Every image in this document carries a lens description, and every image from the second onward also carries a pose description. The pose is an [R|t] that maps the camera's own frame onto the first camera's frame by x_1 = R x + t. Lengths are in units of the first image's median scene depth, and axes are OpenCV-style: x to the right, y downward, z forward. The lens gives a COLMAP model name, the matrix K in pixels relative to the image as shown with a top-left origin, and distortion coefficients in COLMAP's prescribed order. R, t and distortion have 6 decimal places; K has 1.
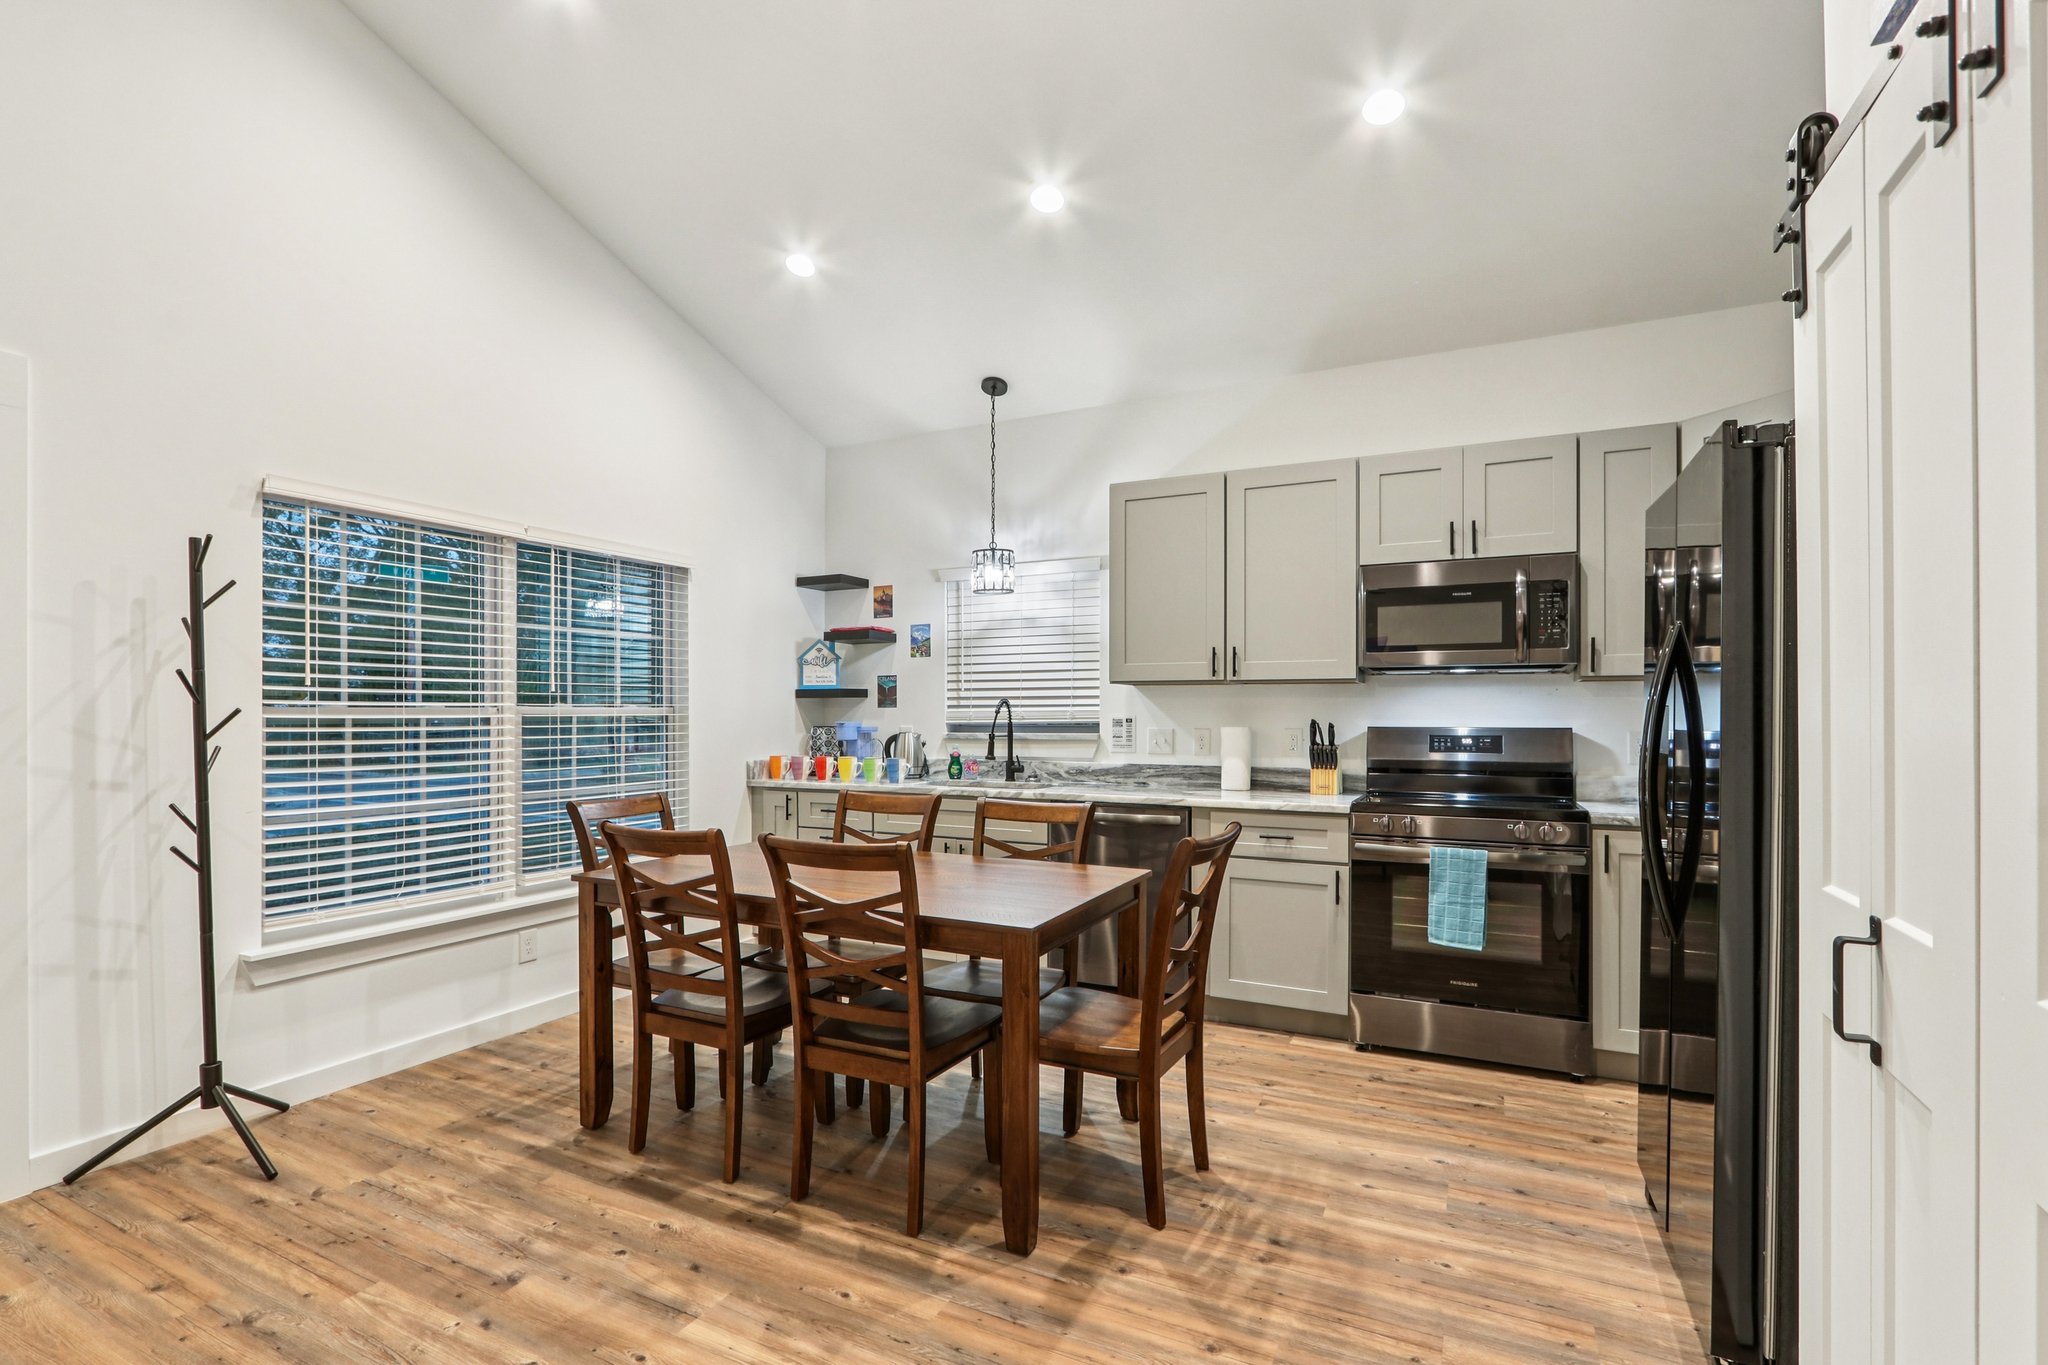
lens RADIAL K [[992.0, 0, 982.3], [0, 992.0, 710.4], [0, 0, 1]] dist [-0.004000, 0.002433]
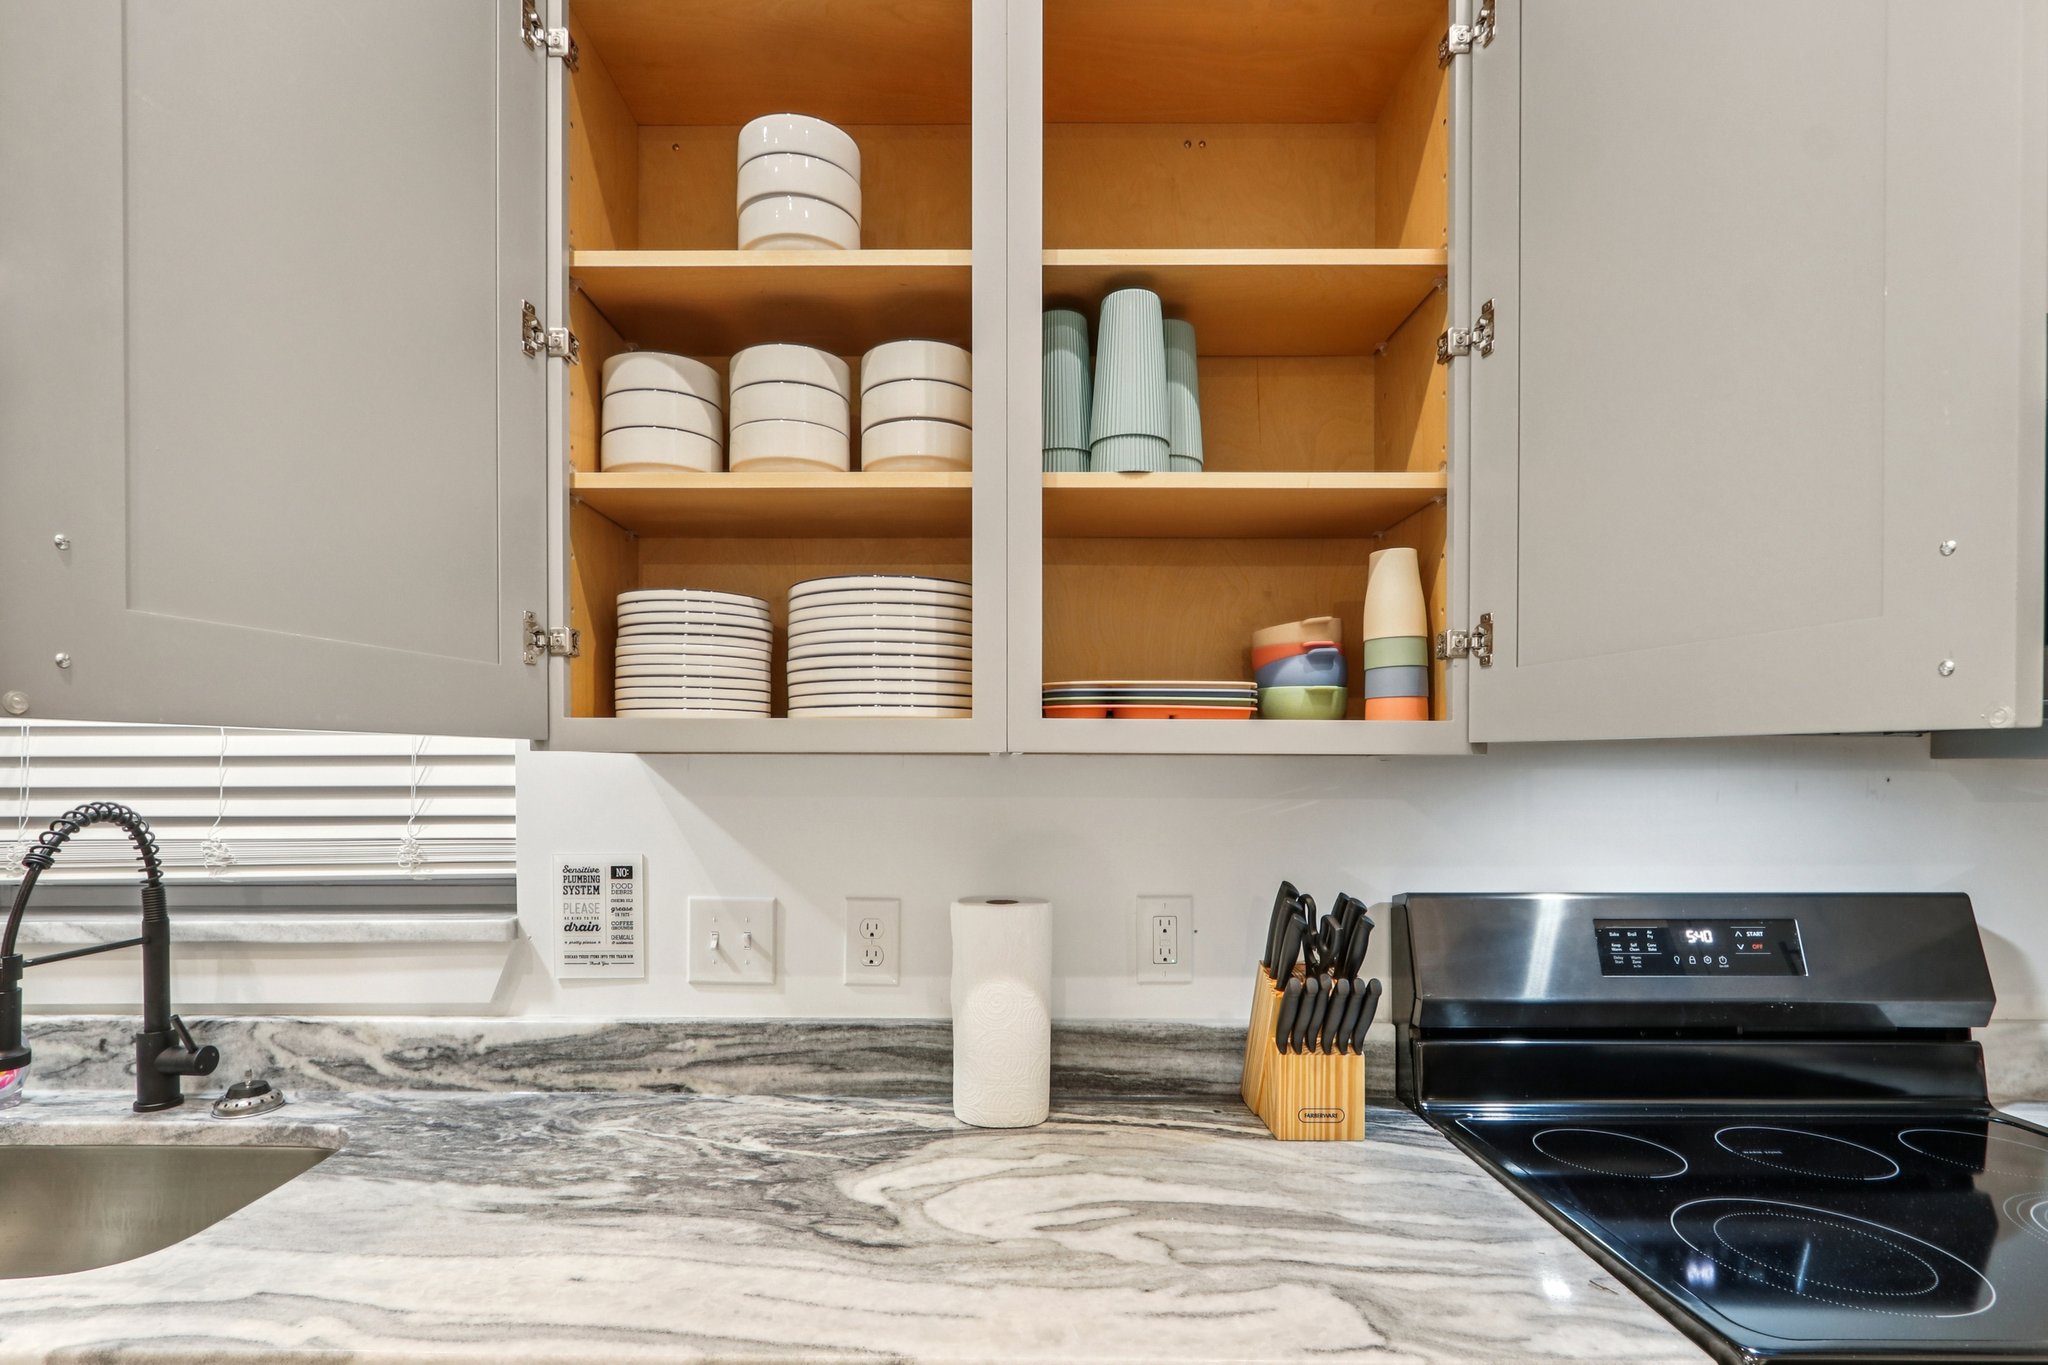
lens RADIAL K [[992.0, 0, 962.3], [0, 992.0, 779.4], [0, 0, 1]] dist [-0.004000, 0.002433]
pose [[0.891524, -0.008128, 0.452901, 0.109191], [-0.000425, 0.999824, 0.018779, -0.023560], [-0.452974, -0.016935, 0.891363, 0.719802]]
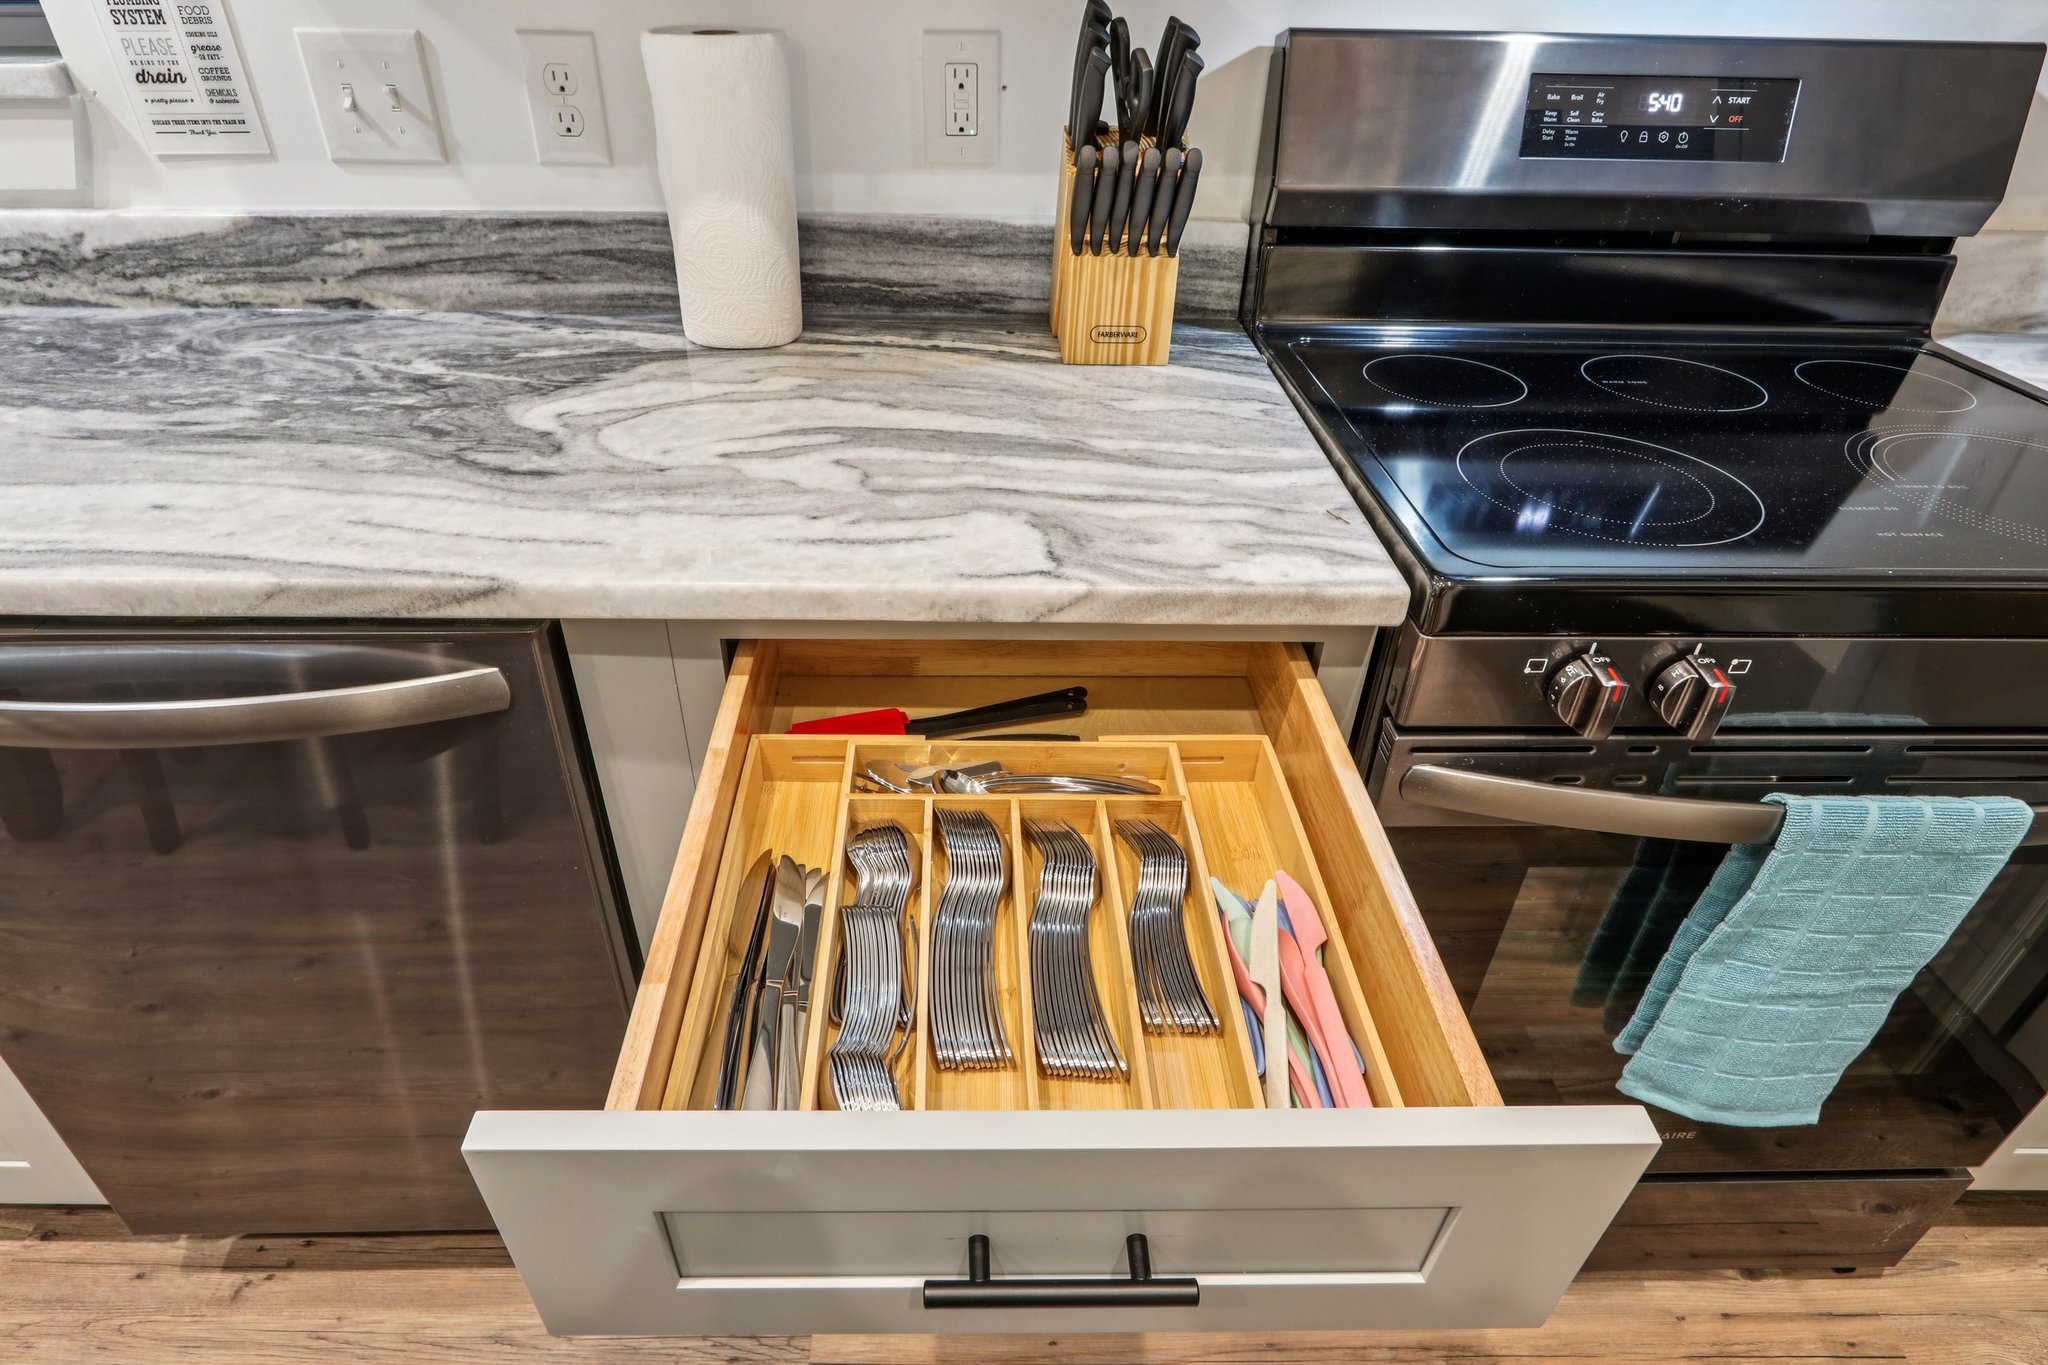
lens RADIAL K [[1112.2, 0, 973.8], [0, 1112.2, 713.2], [0, 0, 1]] dist [-0.019302, 0.005282]
pose [[0.882662, -0.270344, 0.384477, 0.170423], [-0.012848, 0.803837, 0.594711, -0.006106], [-0.469833, -0.529868, 0.706043, 0.710691]]
